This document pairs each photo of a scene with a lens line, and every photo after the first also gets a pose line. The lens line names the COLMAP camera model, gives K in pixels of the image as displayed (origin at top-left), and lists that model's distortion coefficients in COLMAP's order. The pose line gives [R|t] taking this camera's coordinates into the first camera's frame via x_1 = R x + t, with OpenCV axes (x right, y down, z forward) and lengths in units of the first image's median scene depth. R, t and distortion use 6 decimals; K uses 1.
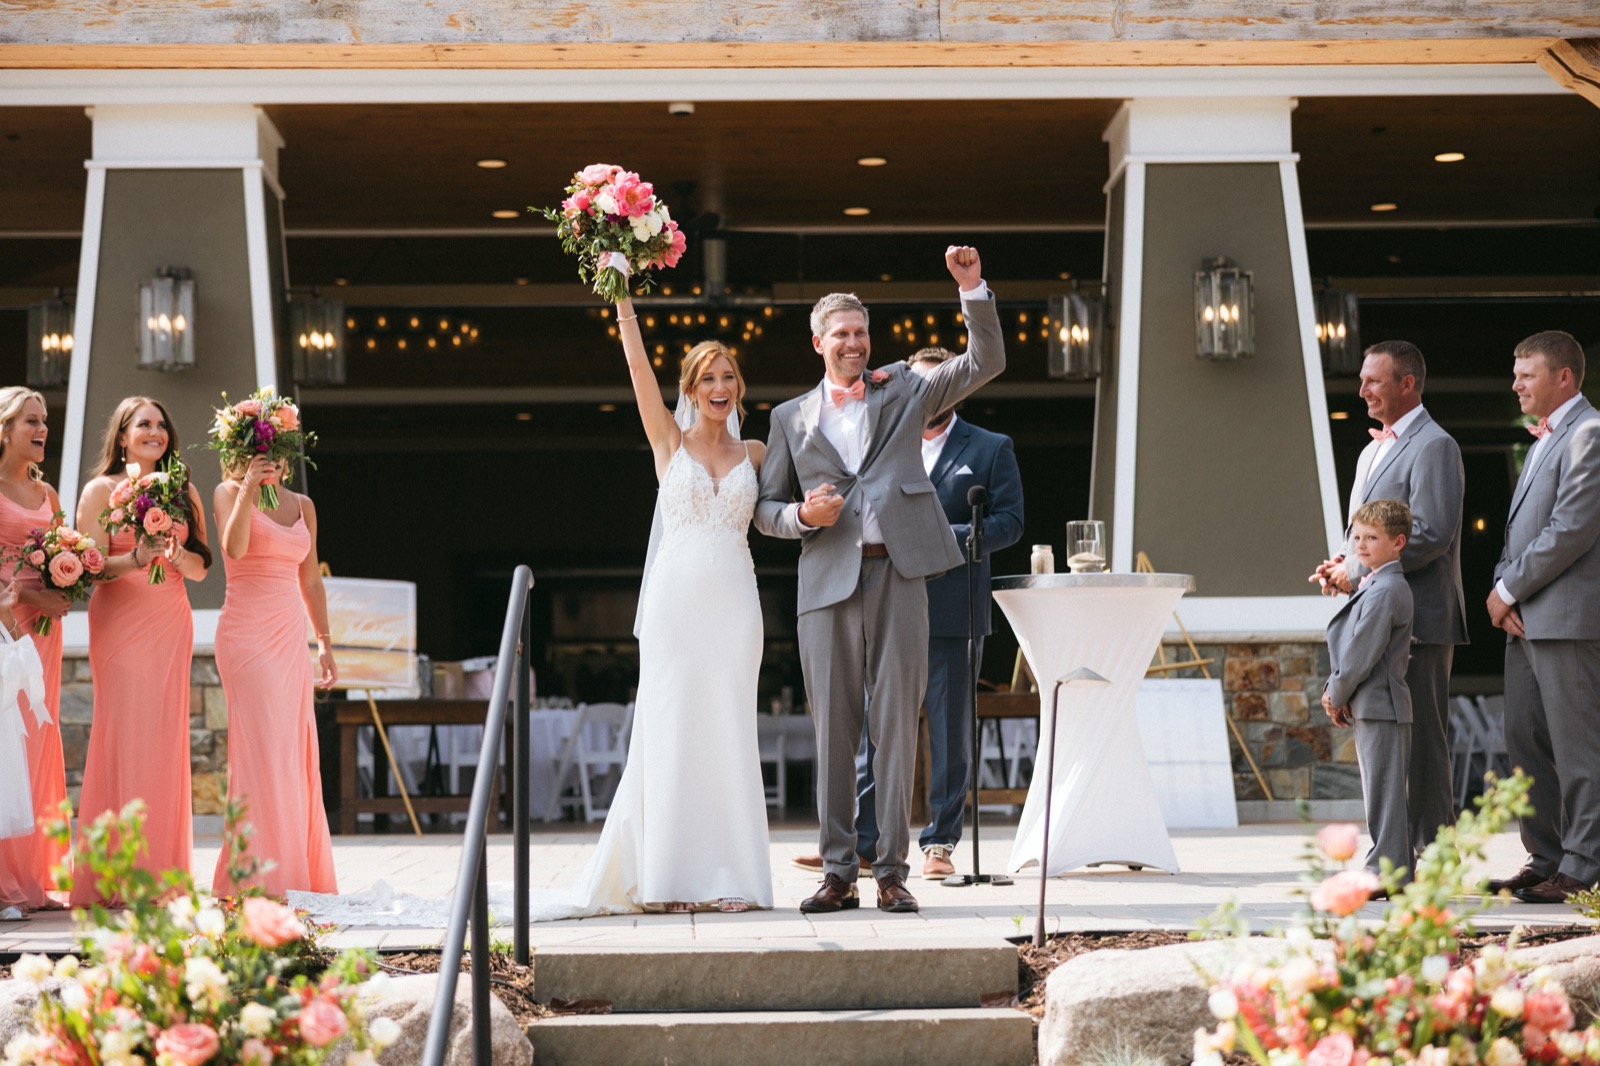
lens RADIAL K [[3711.3, 0, 796.6], [0, 3711.3, 467.0], [0, 0, 1]] dist [0.050382, 0.027917]
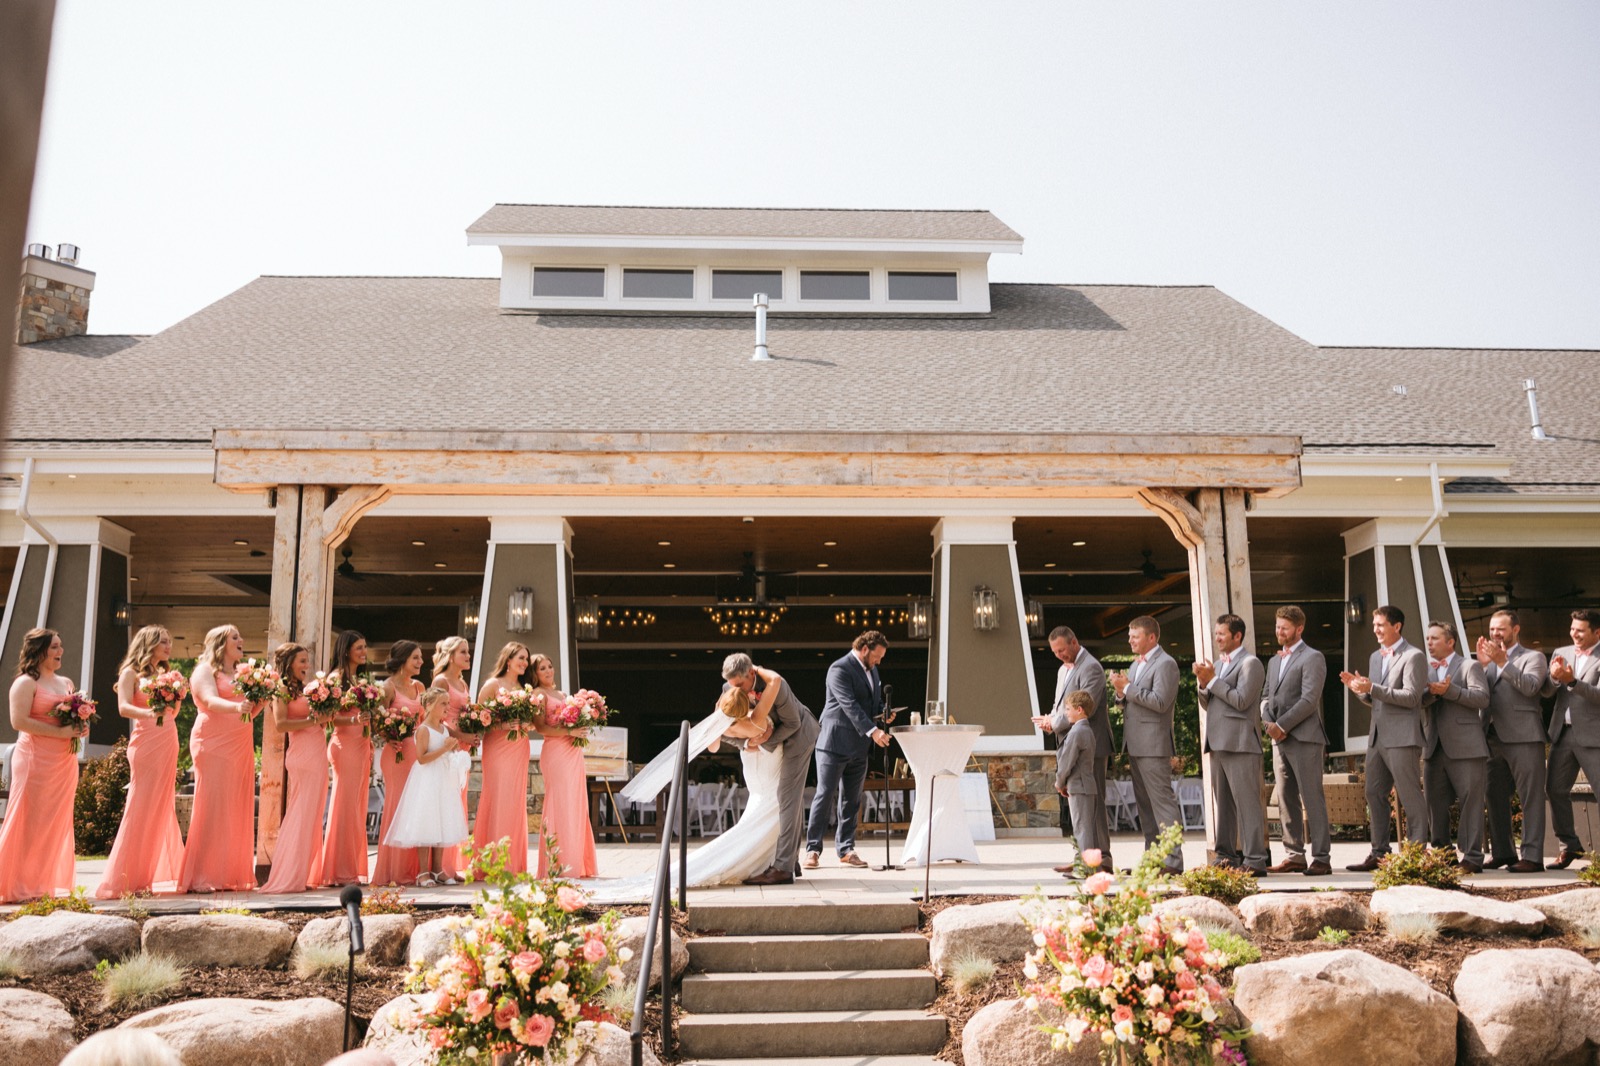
lens RADIAL K [[1510.9, 0, 841.2], [0, 1510.9, 443.9], [0, 0, 1]] dist [-0.032795, 0.024875]
pose [[0.999012, 0.011102, 0.043039, -0.019717], [-0.004318, 0.987964, -0.154622, 0.002394], [-0.044238, 0.154284, 0.987036, 0.090014]]
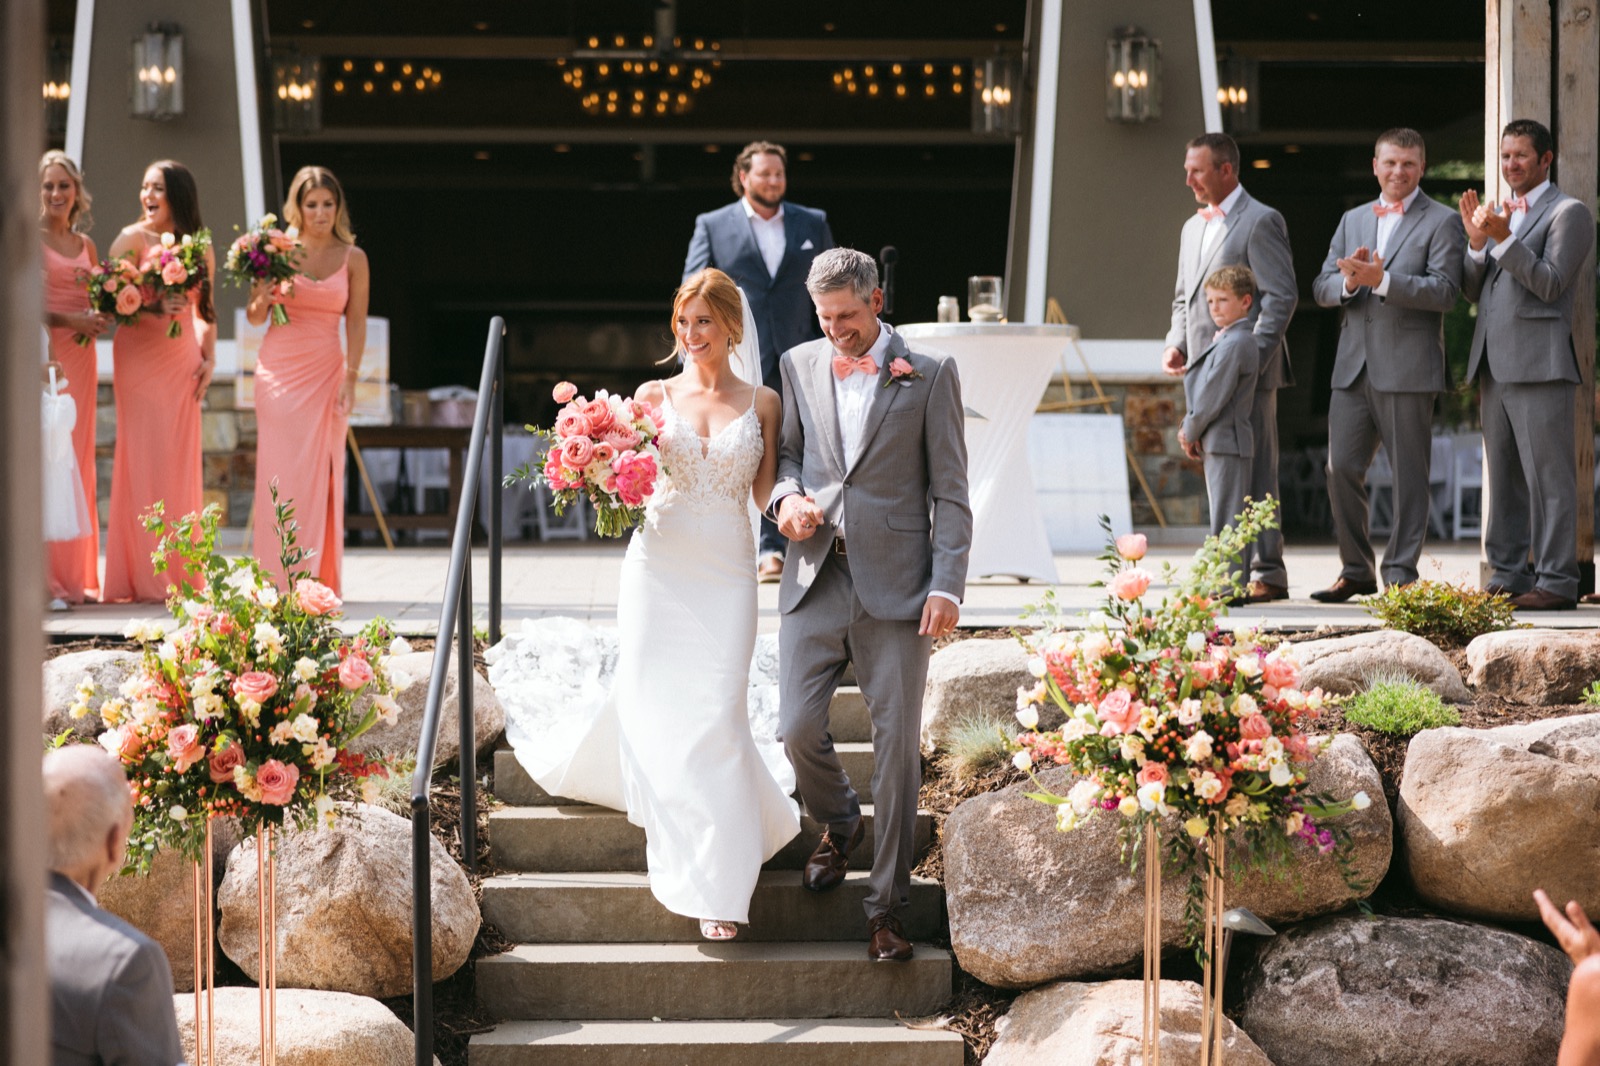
lens RADIAL K [[4103.9, 0, 679.5], [0, 4103.9, 488.9], [0, 0, 1]] dist [-0.008222, -0.091659]
pose [[0.999748, 0.011599, -0.019216, 0.009168], [-0.010066, 0.996898, 0.078057, -0.018736], [0.020061, -0.077844, 0.996764, -0.272463]]
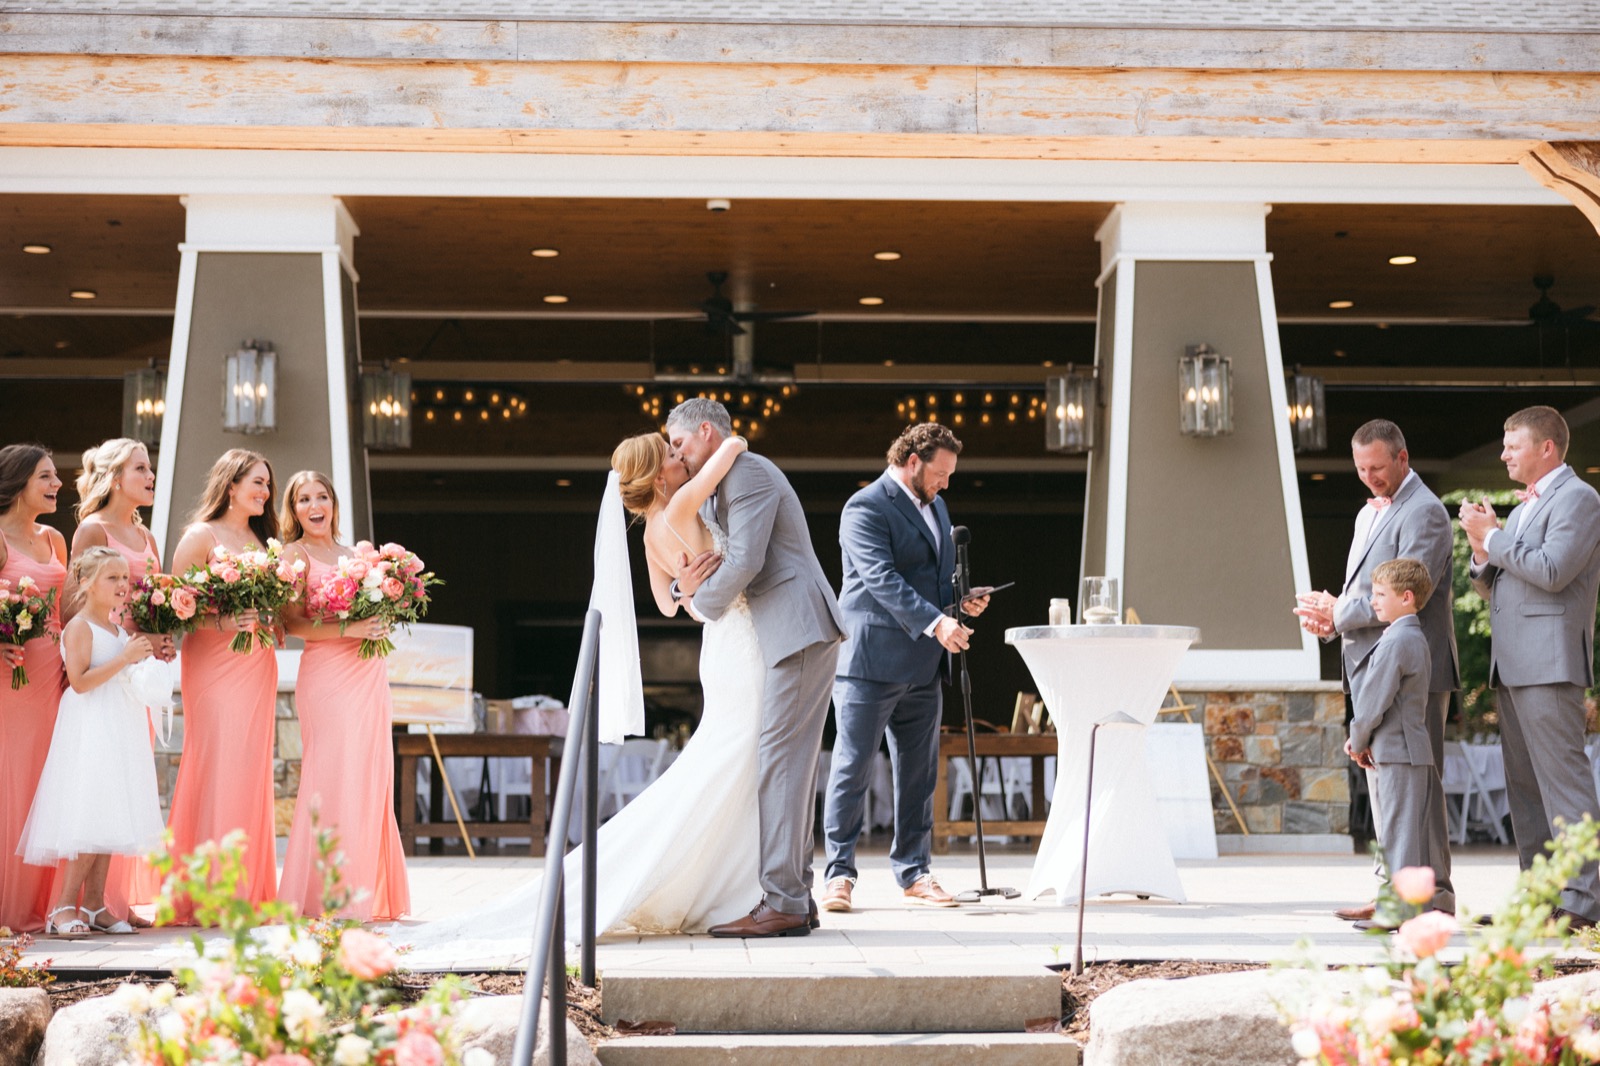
lens RADIAL K [[3134.9, 0, 865.8], [0, 3134.9, 429.7], [0, 0, 1]] dist [0.013690, 0.137436]
pose [[0.999392, 0.014605, 0.031665, -0.021583], [-0.013477, 0.999276, -0.035566, 0.005212], [-0.032161, 0.035118, 0.998866, 0.083837]]
